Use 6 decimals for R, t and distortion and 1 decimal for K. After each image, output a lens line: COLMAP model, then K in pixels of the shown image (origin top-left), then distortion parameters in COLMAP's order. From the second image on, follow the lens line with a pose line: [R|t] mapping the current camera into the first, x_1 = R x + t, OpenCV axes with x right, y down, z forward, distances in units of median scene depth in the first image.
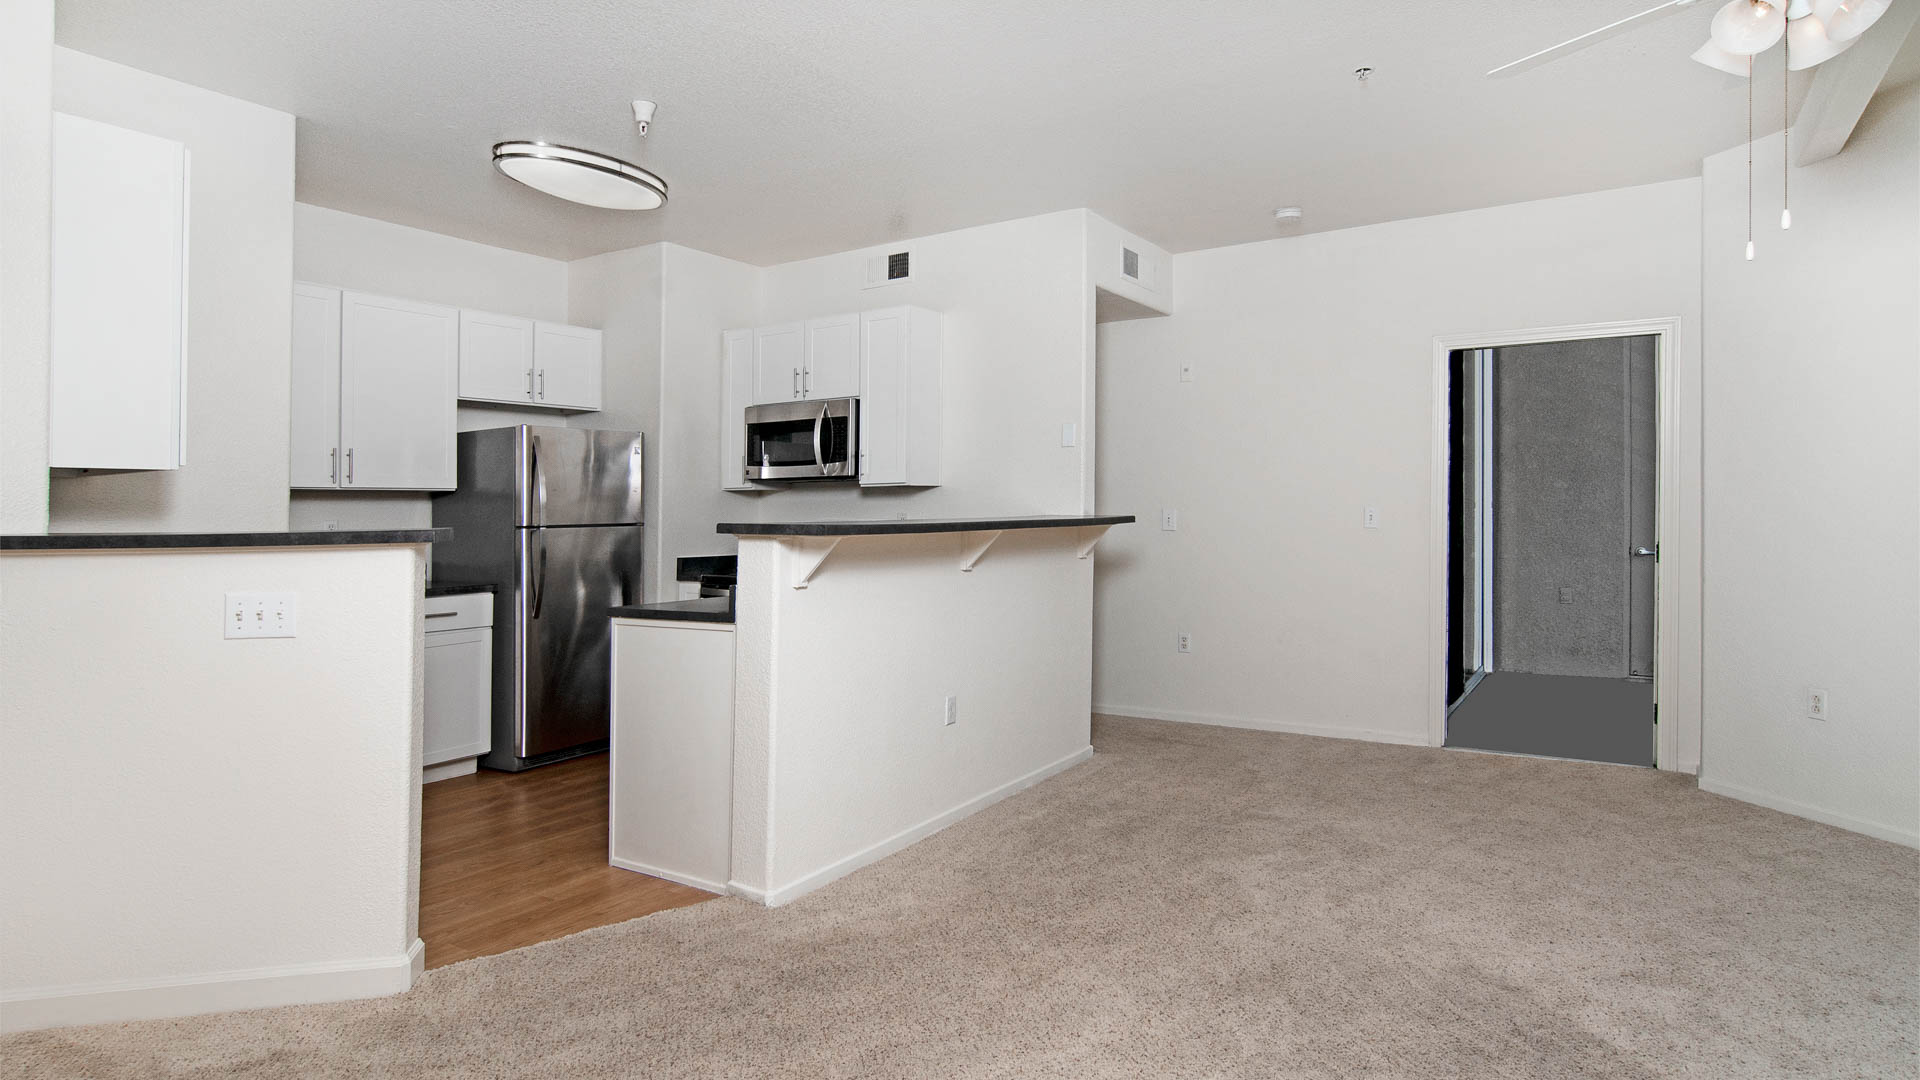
lens RADIAL K [[1039.5, 0, 959.3], [0, 1039.5, 545.0], [0, 0, 1]] dist [0.076321, -0.000145]
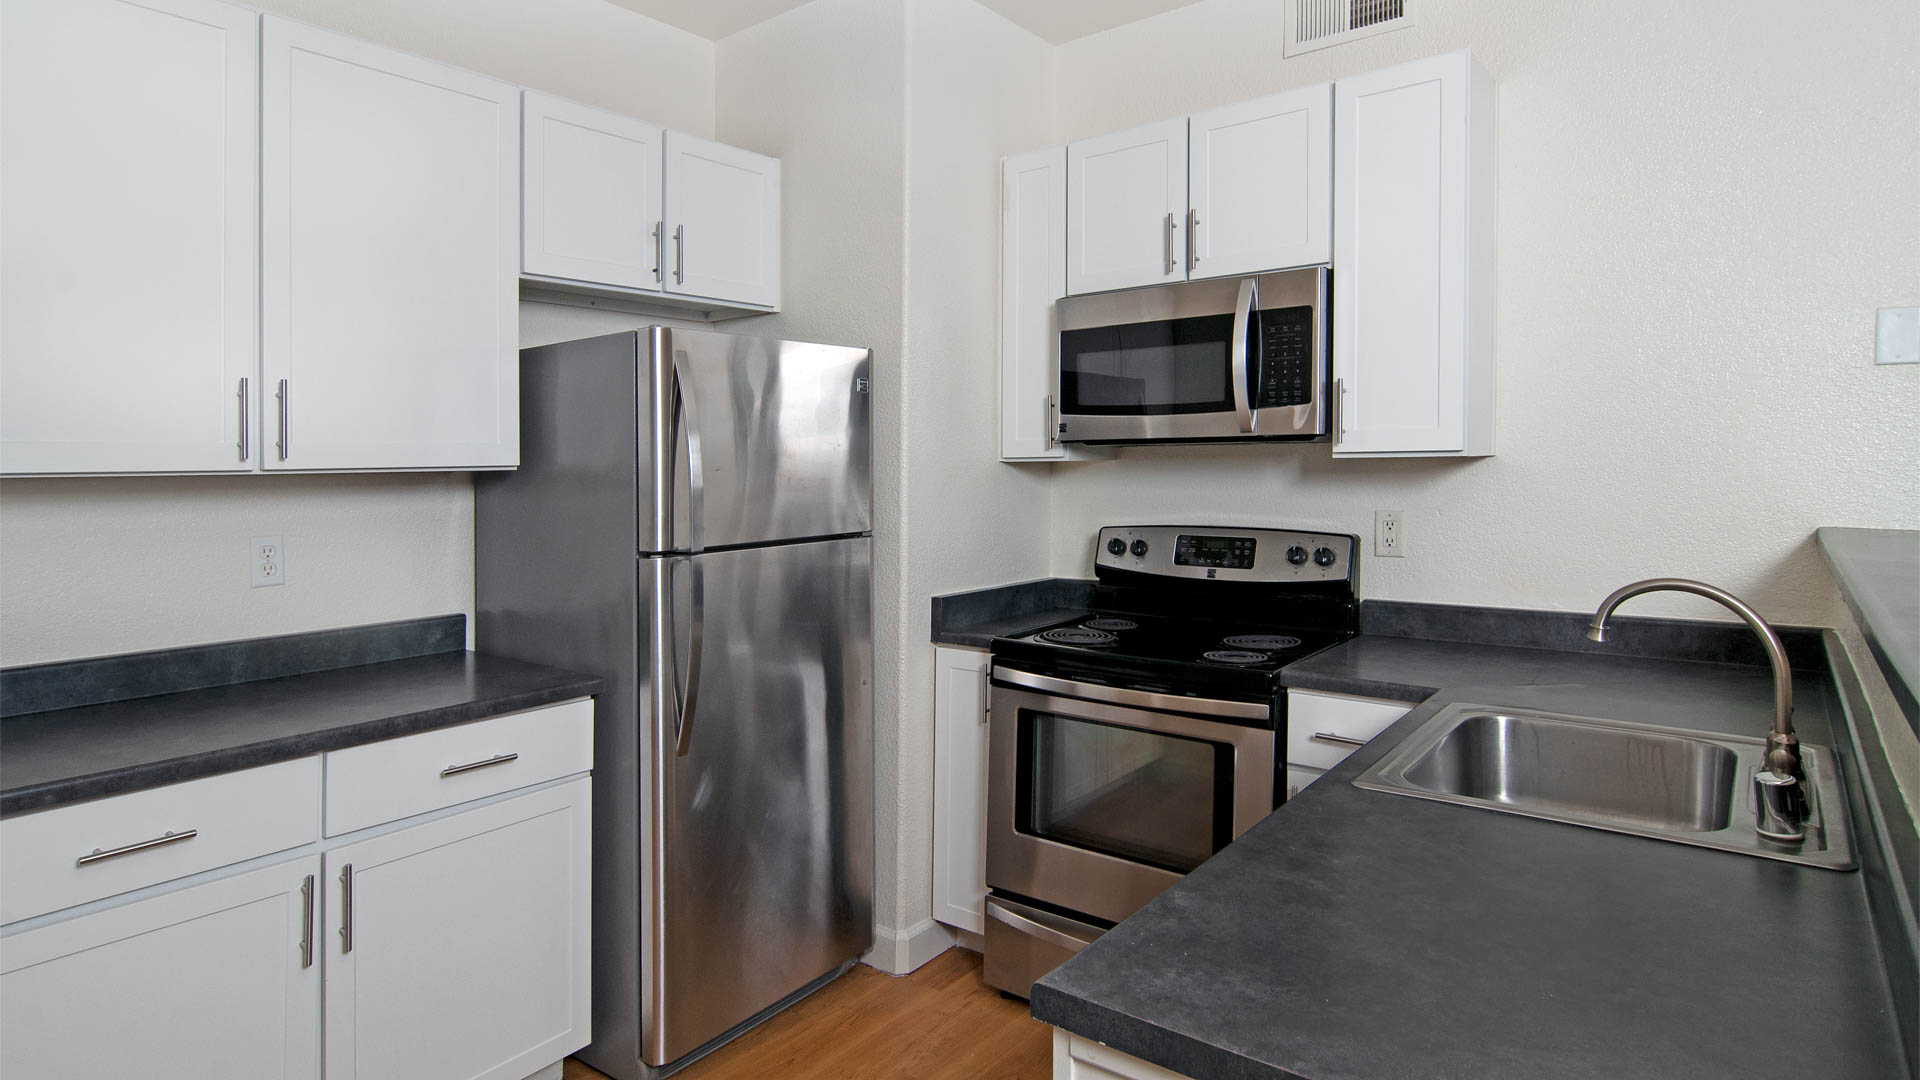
lens RADIAL K [[1039.5, 0, 959.3], [0, 1039.5, 545.0], [0, 0, 1]] dist [0.076321, -0.000145]
pose [[0.996515, 0.006564, -0.083160, -0.225220], [-0.002157, 0.998594, 0.052973, -0.041400], [0.083391, -0.052609, 0.995127, 0.514729]]
